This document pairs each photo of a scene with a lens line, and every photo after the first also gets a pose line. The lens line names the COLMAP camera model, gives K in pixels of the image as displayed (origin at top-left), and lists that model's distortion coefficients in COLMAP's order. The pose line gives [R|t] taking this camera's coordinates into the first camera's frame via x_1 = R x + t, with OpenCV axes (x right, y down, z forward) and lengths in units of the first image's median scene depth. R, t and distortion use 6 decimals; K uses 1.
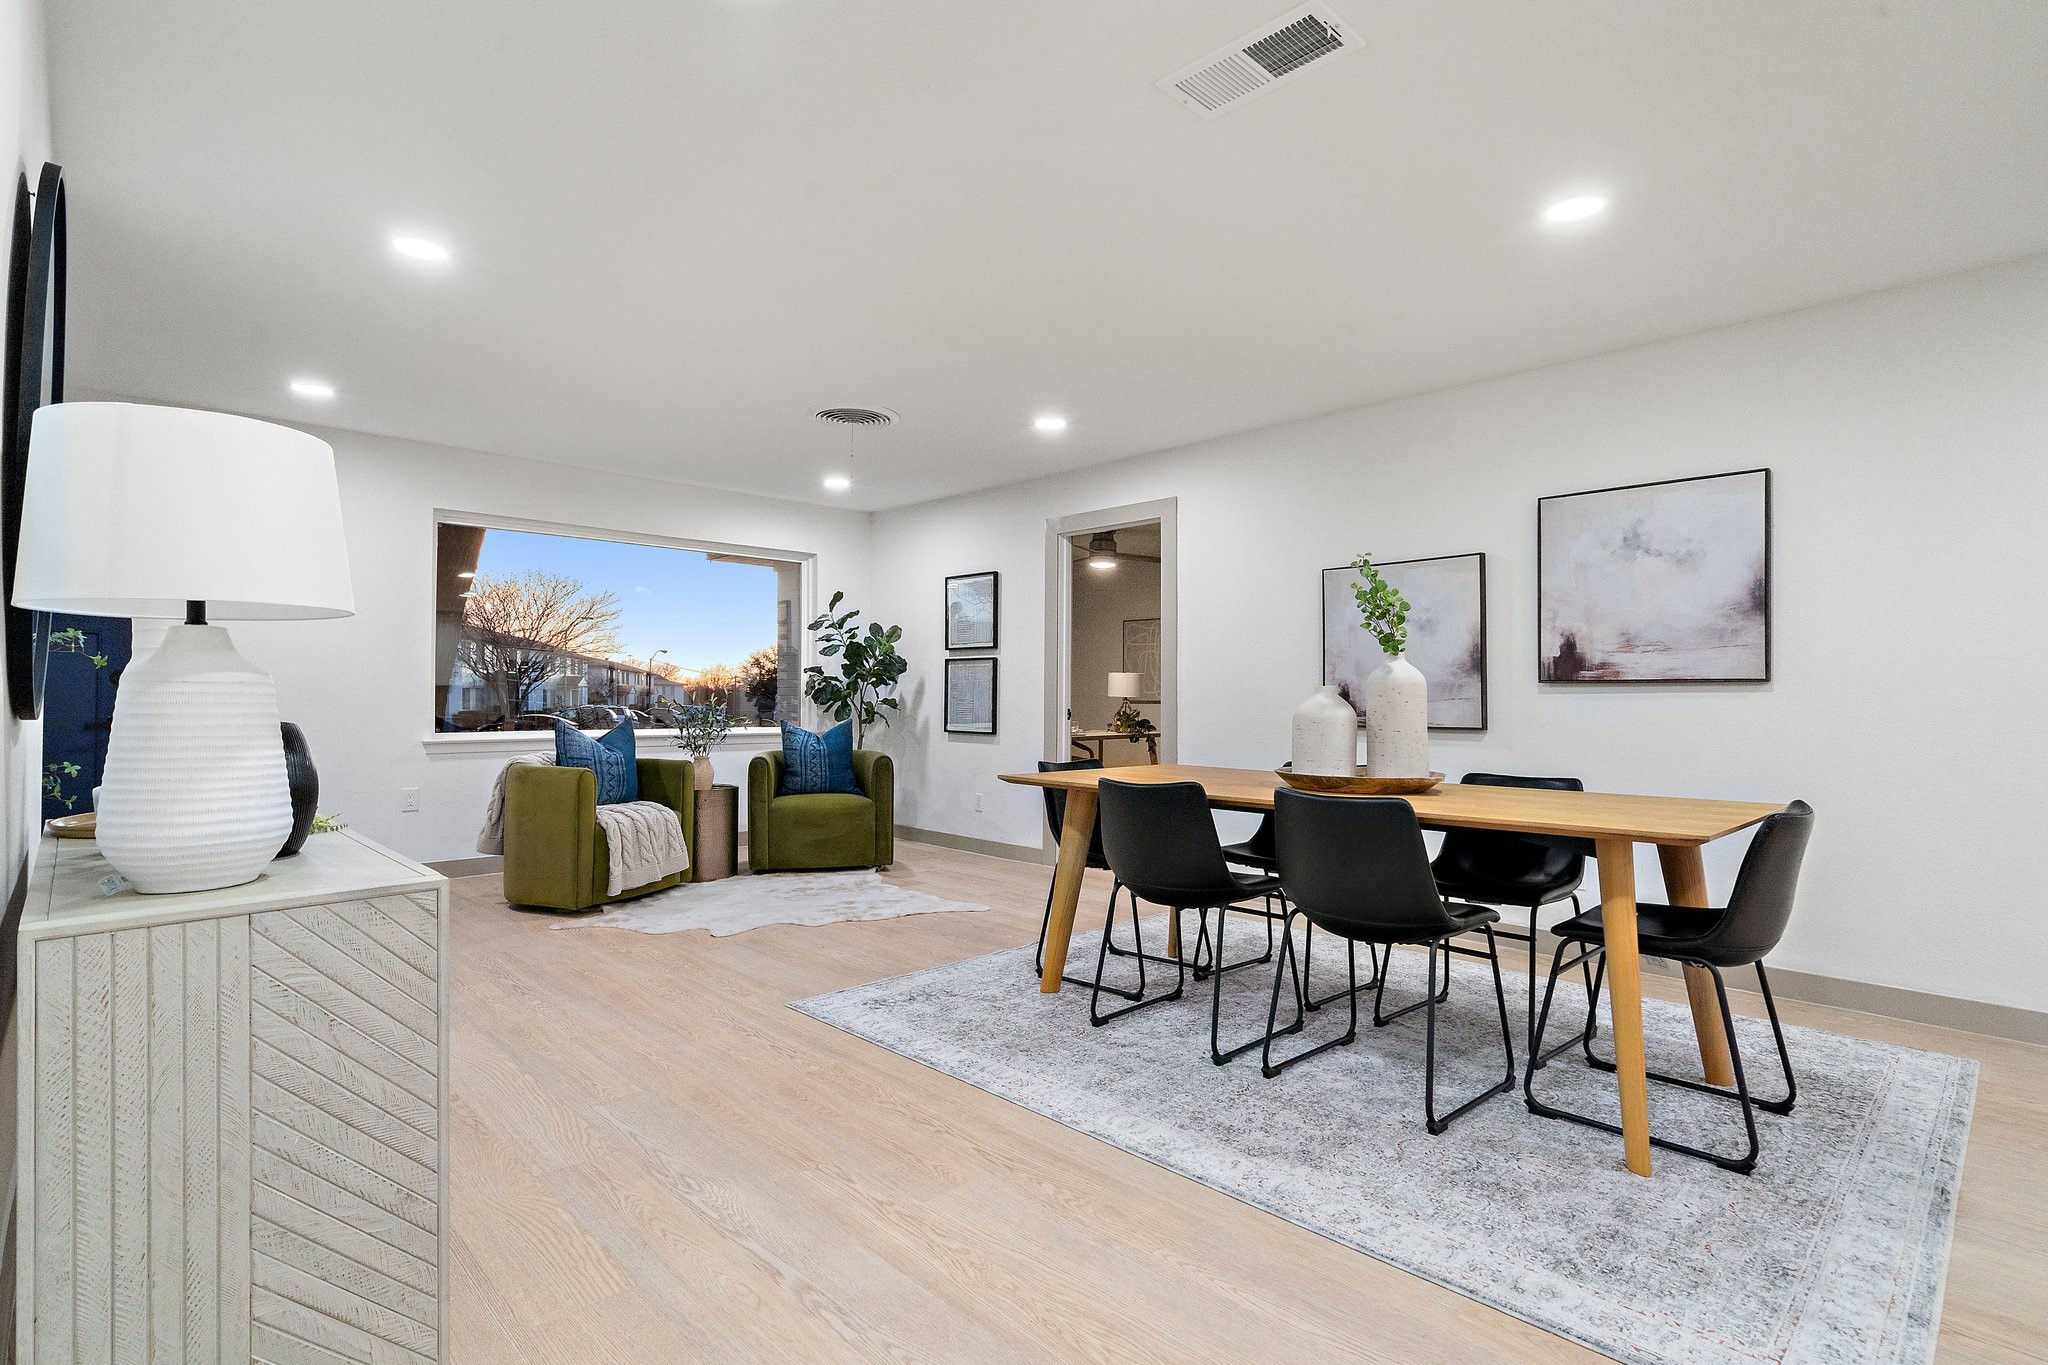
lens RADIAL K [[967.9, 0, 1025.4], [0, 967.9, 702.2], [0, 0, 1]] dist [-0.002530, 0.000223]
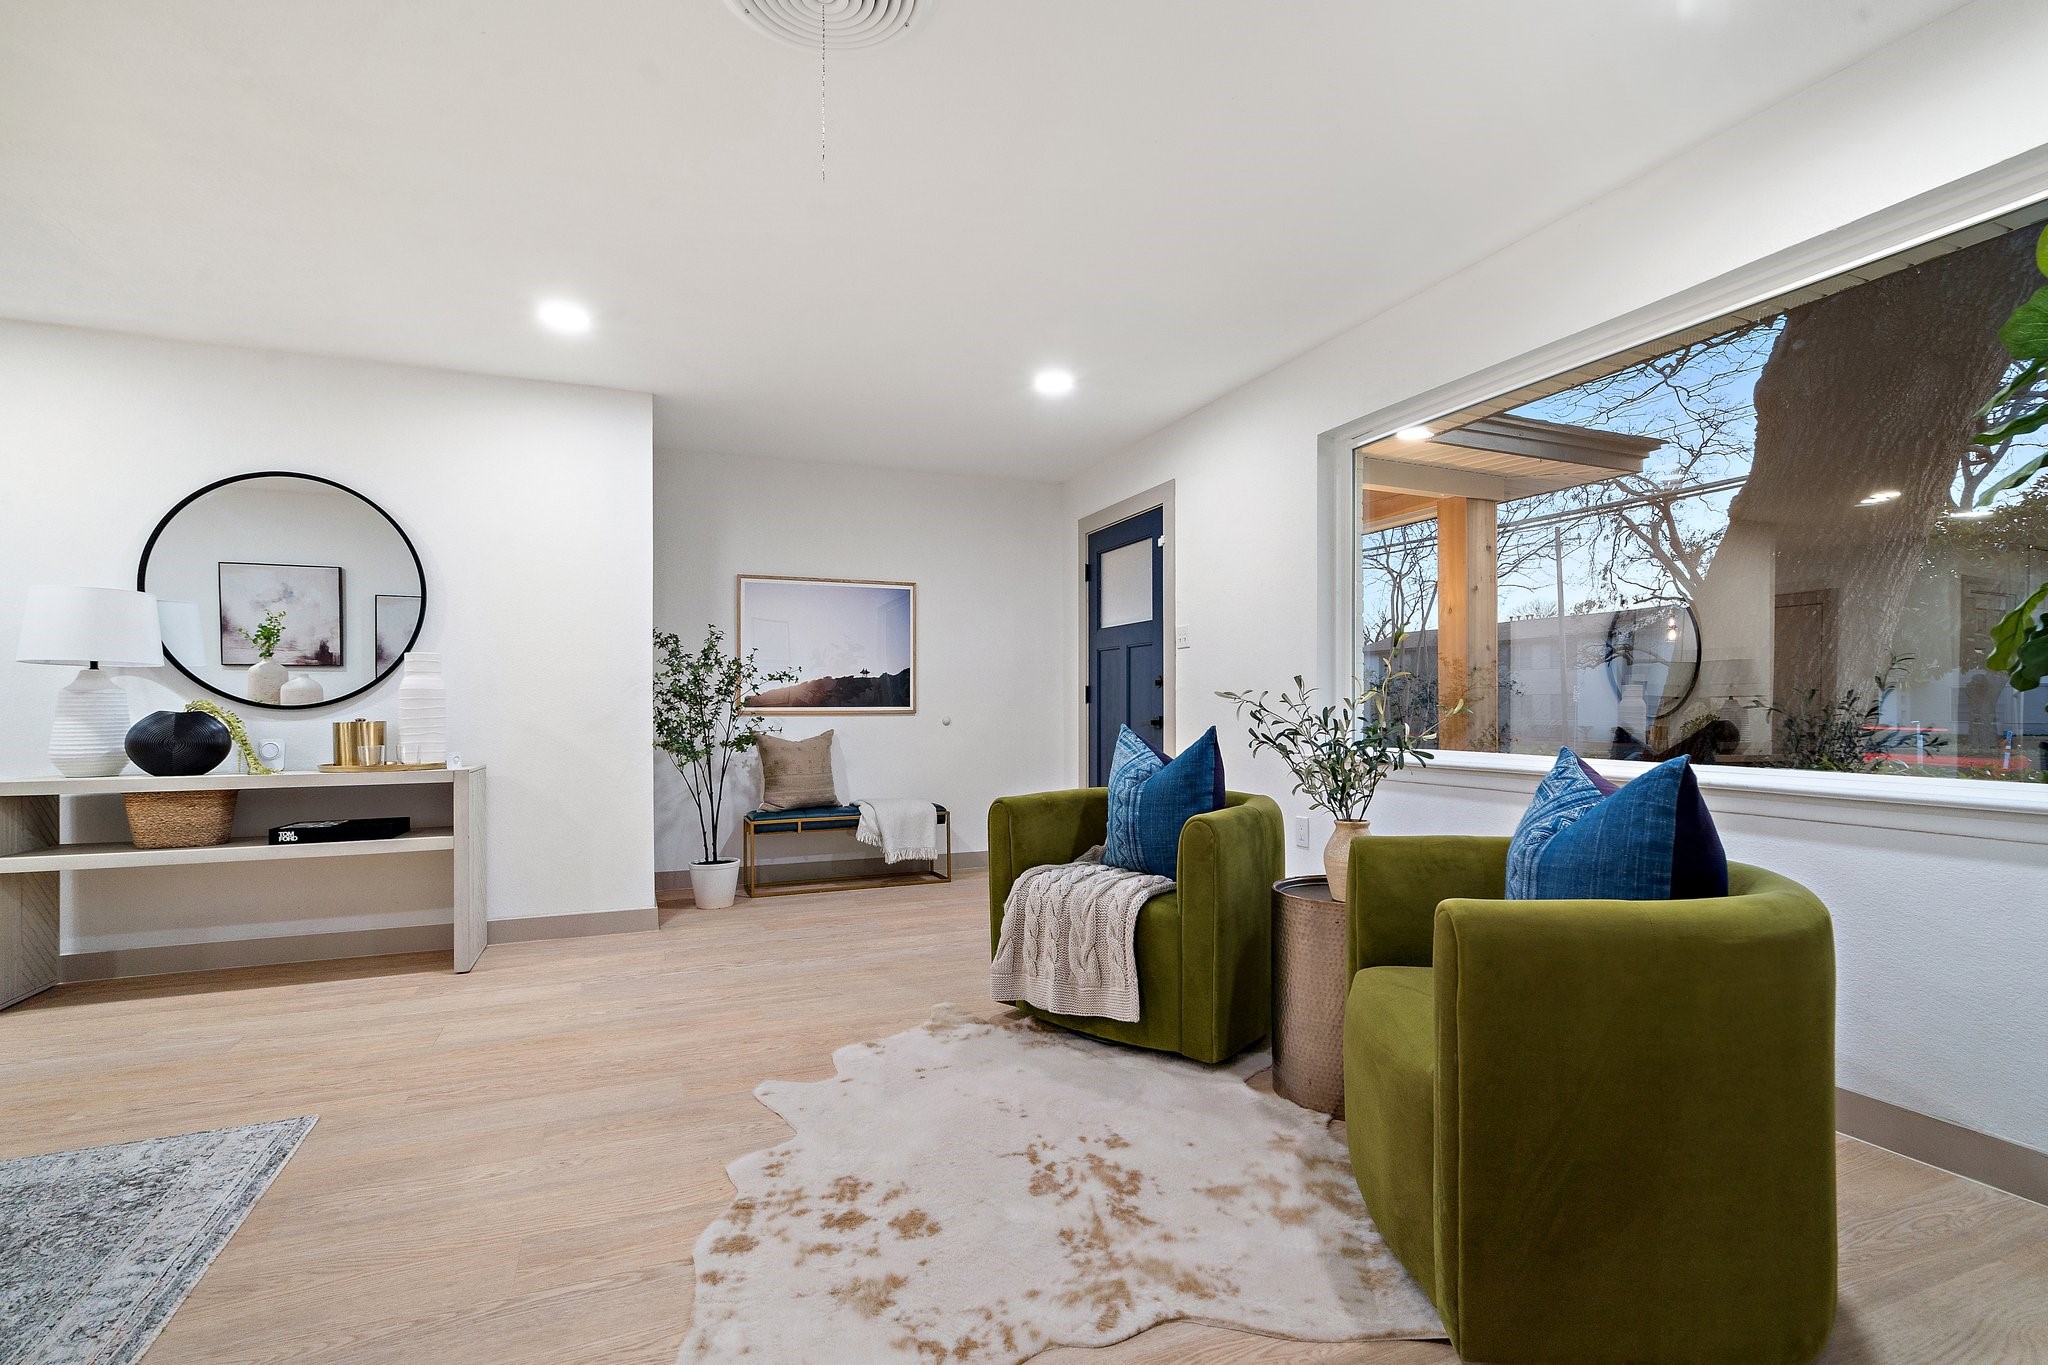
lens RADIAL K [[967.9, 0, 1025.4], [0, 967.9, 702.2], [0, 0, 1]] dist [-0.002530, 0.000223]
pose [[-0.366749, -0.000506, -0.930320, 0.222553], [0.002525, 0.999996, -0.001539, 0.005181], [0.930316, -0.002913, -0.366746, 1.697369]]
